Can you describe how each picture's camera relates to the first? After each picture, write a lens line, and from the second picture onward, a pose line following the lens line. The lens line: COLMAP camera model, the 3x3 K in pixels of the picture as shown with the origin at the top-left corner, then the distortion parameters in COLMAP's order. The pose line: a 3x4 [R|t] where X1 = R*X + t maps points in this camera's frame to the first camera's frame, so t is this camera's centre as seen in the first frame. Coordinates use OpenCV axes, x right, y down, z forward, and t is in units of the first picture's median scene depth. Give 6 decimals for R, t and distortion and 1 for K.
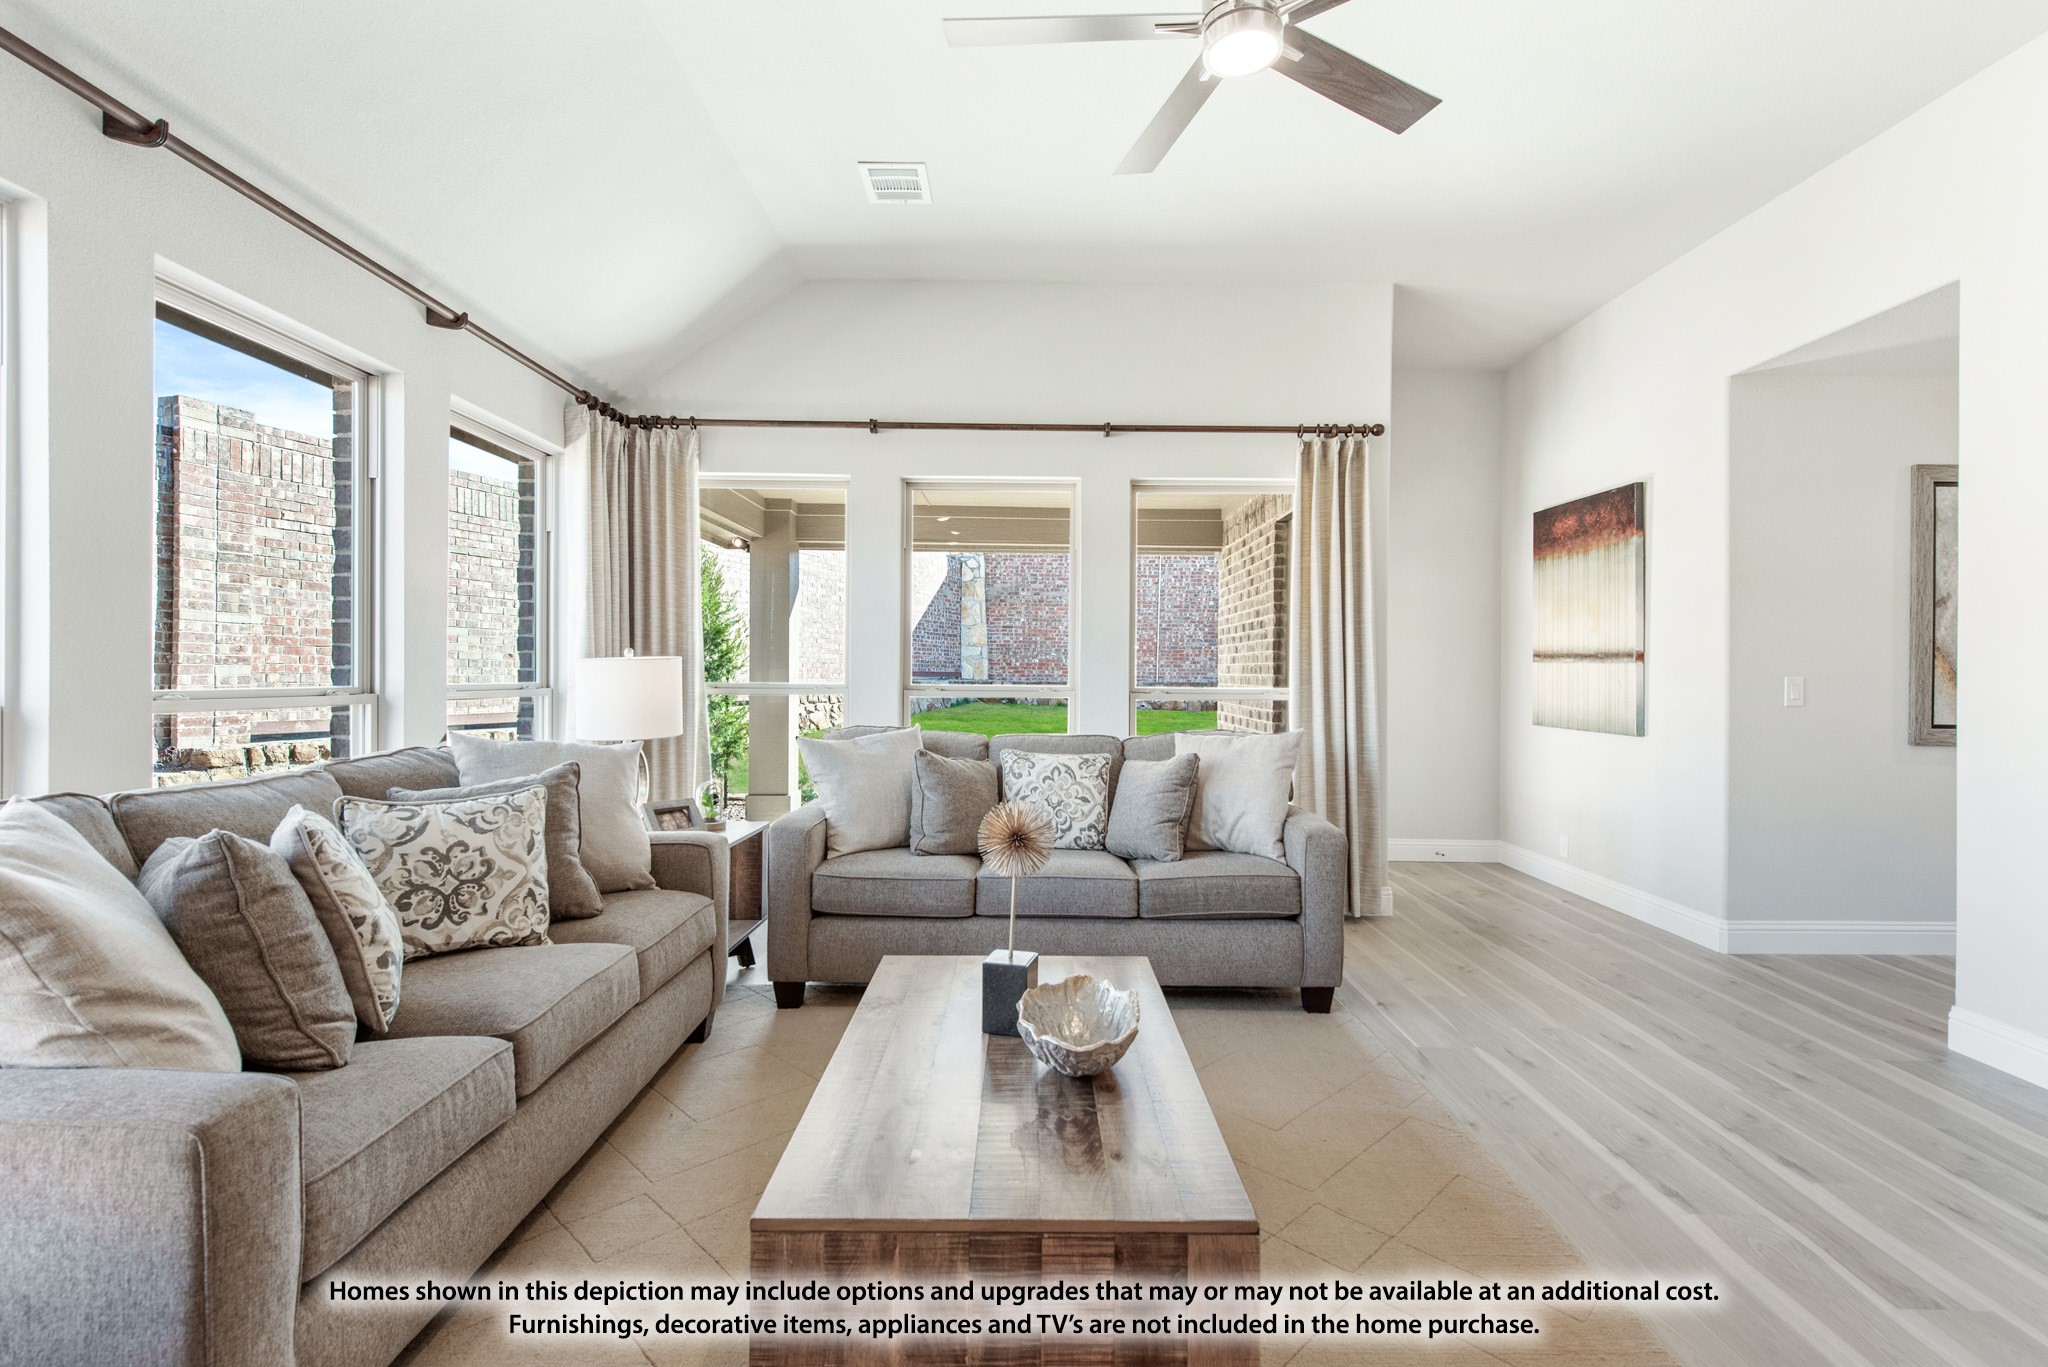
lens RADIAL K [[947.7, 0, 1028.5], [0, 947.7, 671.8], [0, 0, 1]] dist [0.014583, -0.006673]
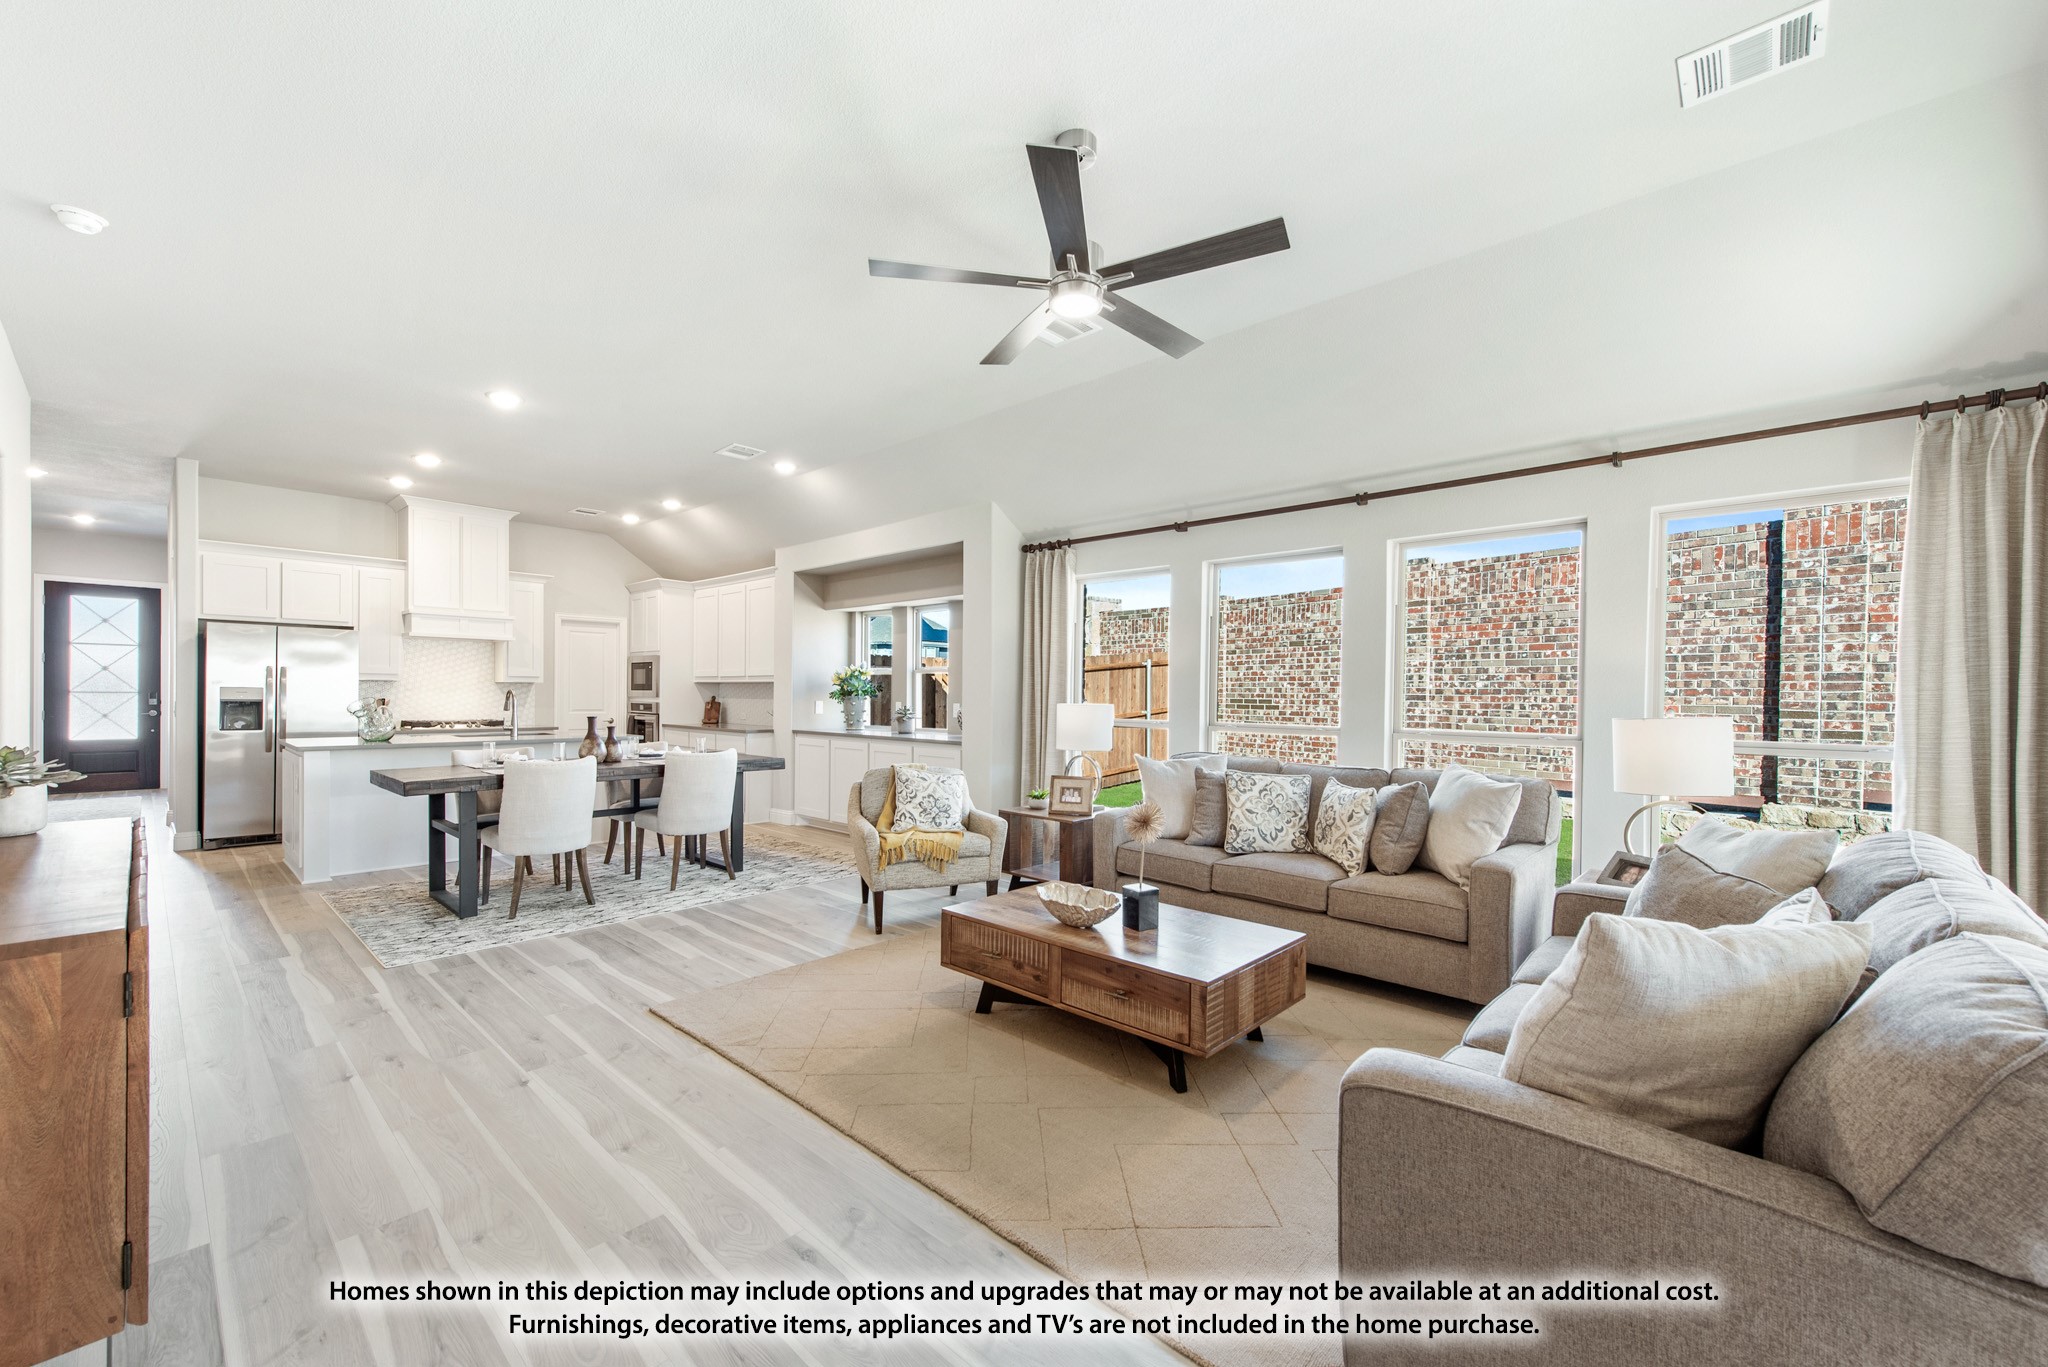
lens RADIAL K [[811.3, 0, 1029.5], [0, 811.3, 699.1], [0, 0, 1]] dist [0.009307, -0.000743]
pose [[-0.675919, -0.009632, -0.736913, 0.711800], [-0.014074, 0.999901, -0.000160, -0.025403], [0.736841, 0.010263, -0.675988, 1.077288]]
